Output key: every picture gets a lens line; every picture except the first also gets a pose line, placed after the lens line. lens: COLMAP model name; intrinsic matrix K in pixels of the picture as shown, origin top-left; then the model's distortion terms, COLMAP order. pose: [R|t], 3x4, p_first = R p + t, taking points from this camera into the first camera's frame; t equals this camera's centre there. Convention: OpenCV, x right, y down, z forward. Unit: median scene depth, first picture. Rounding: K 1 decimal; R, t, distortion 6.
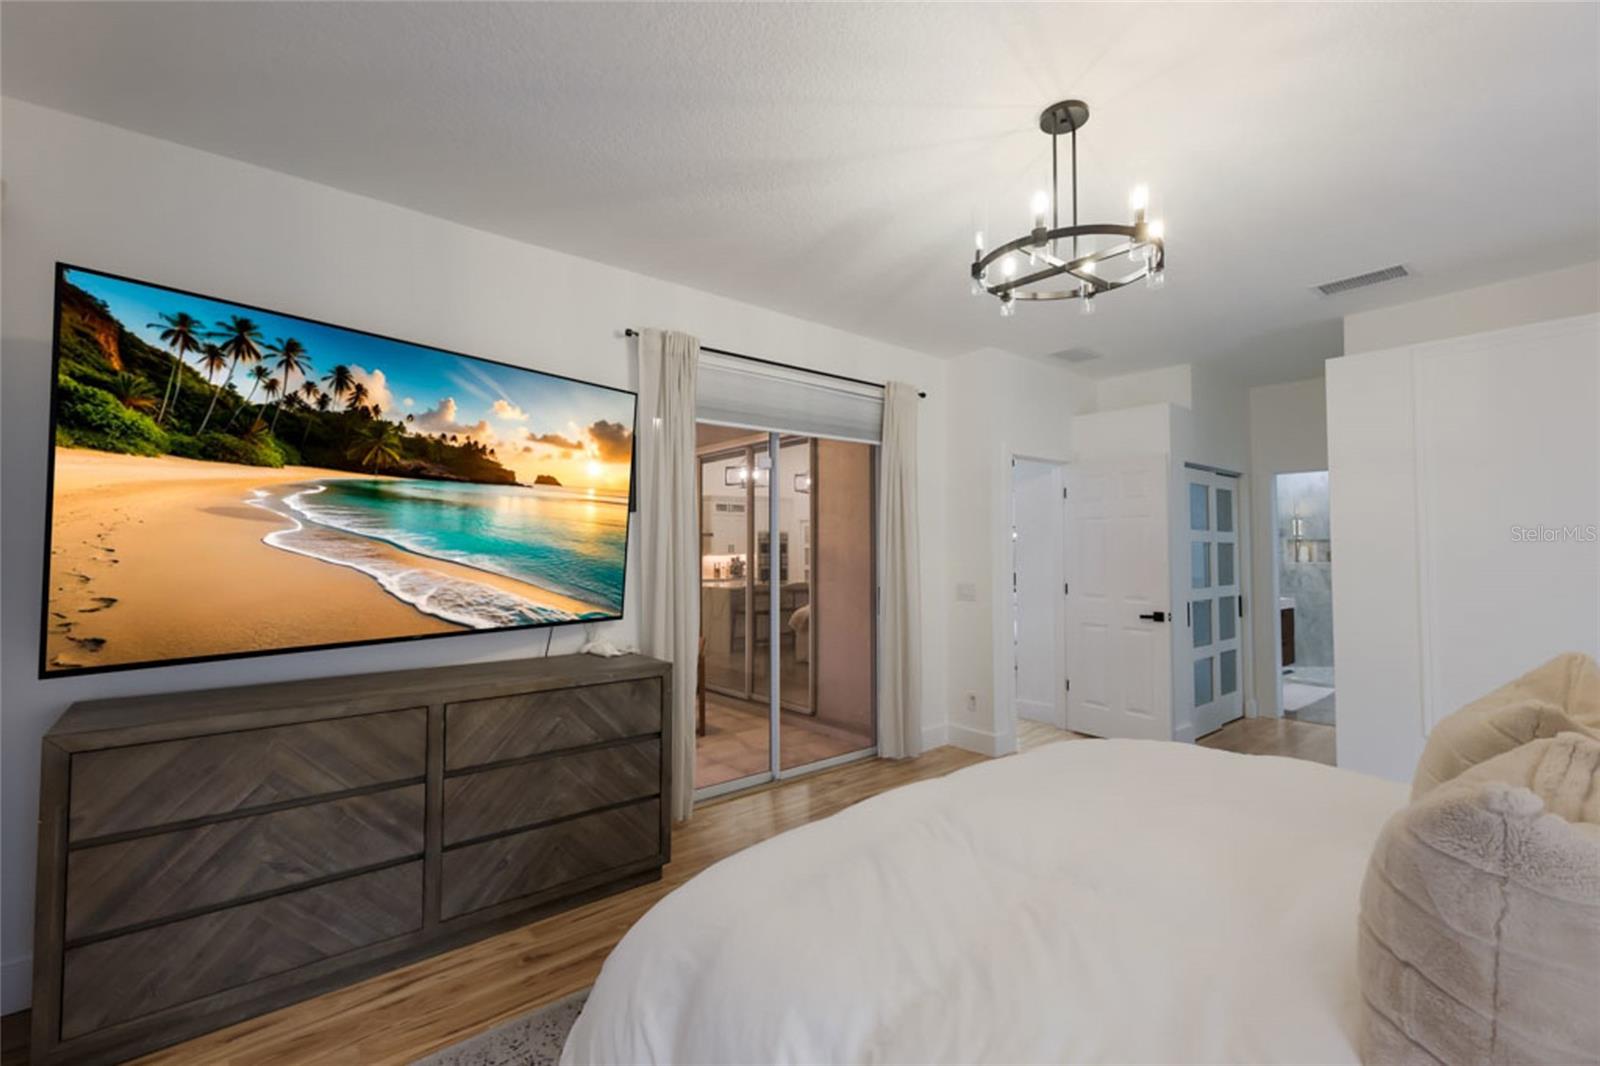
lens RADIAL K [[697.1, 0, 797.7], [0, 697.1, 530.8], [0, 0, 1]] dist [0.001778, 0.000123]
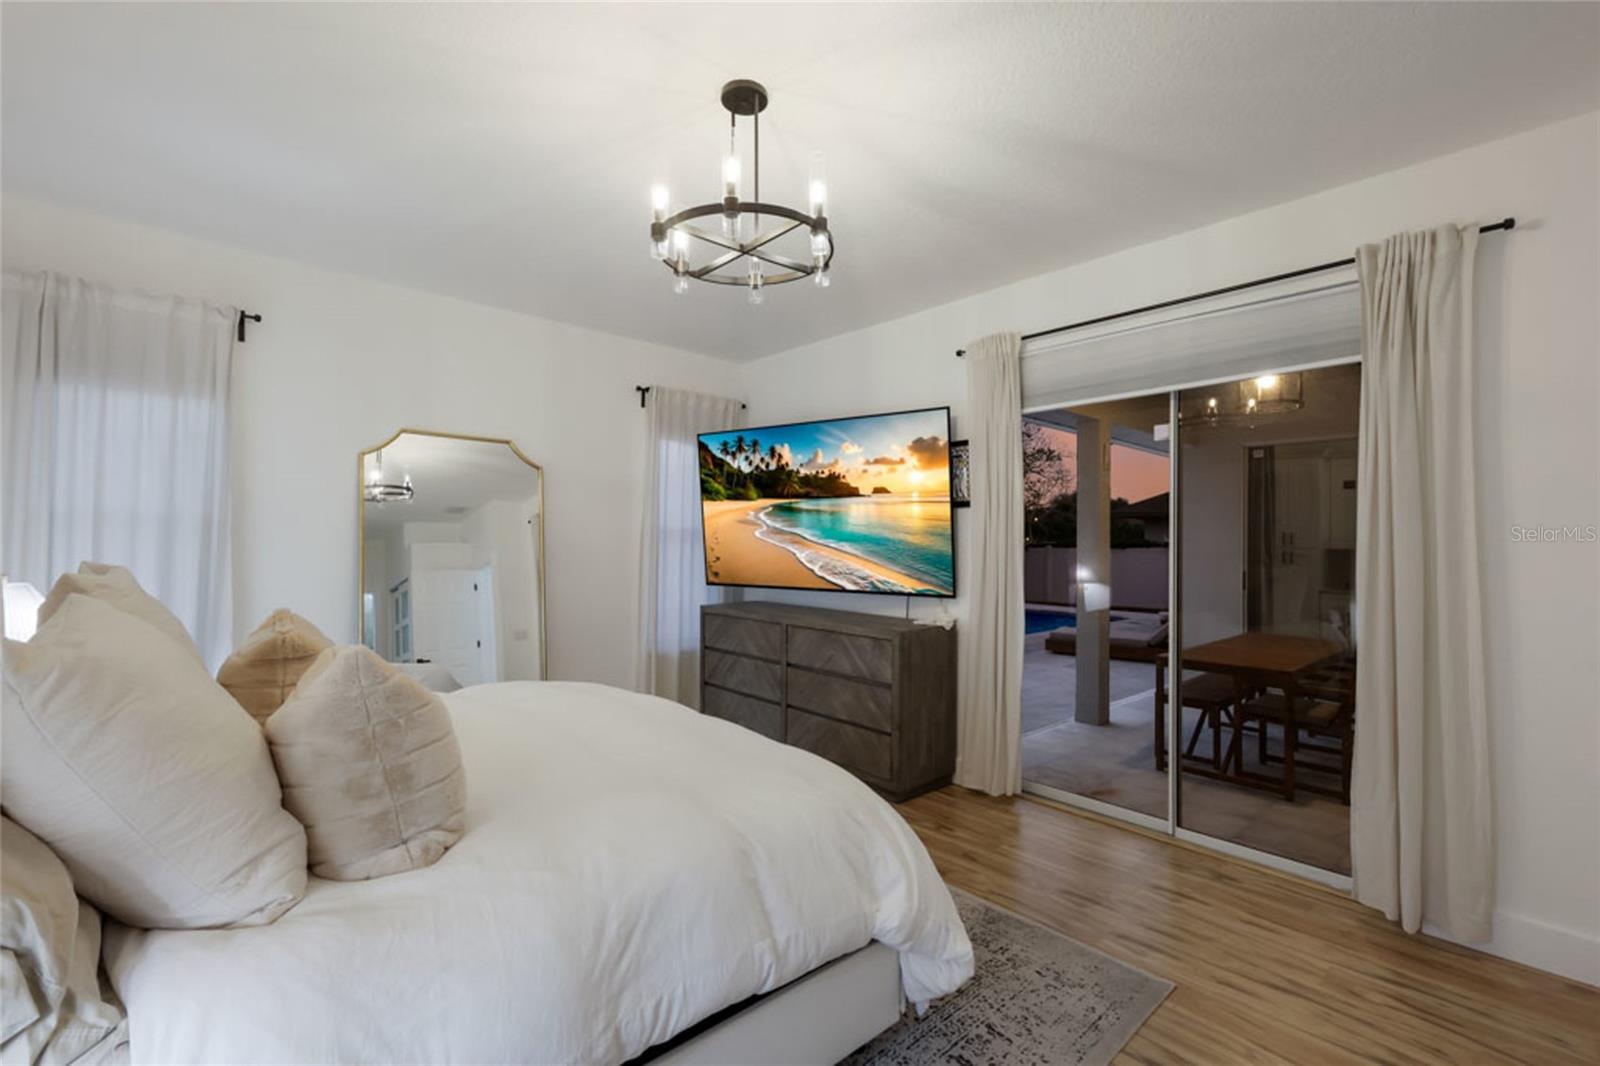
lens RADIAL K [[689.4, 0, 800.0], [0, 689.4, 533.0], [0, 0, 1]] dist [0.010588, -0.000252]
pose [[0.042478, -0.005373, -0.999083, 1.144401], [0.022319, 0.999741, -0.004428, 0.018393], [0.998848, -0.022110, 0.042587, 0.867293]]
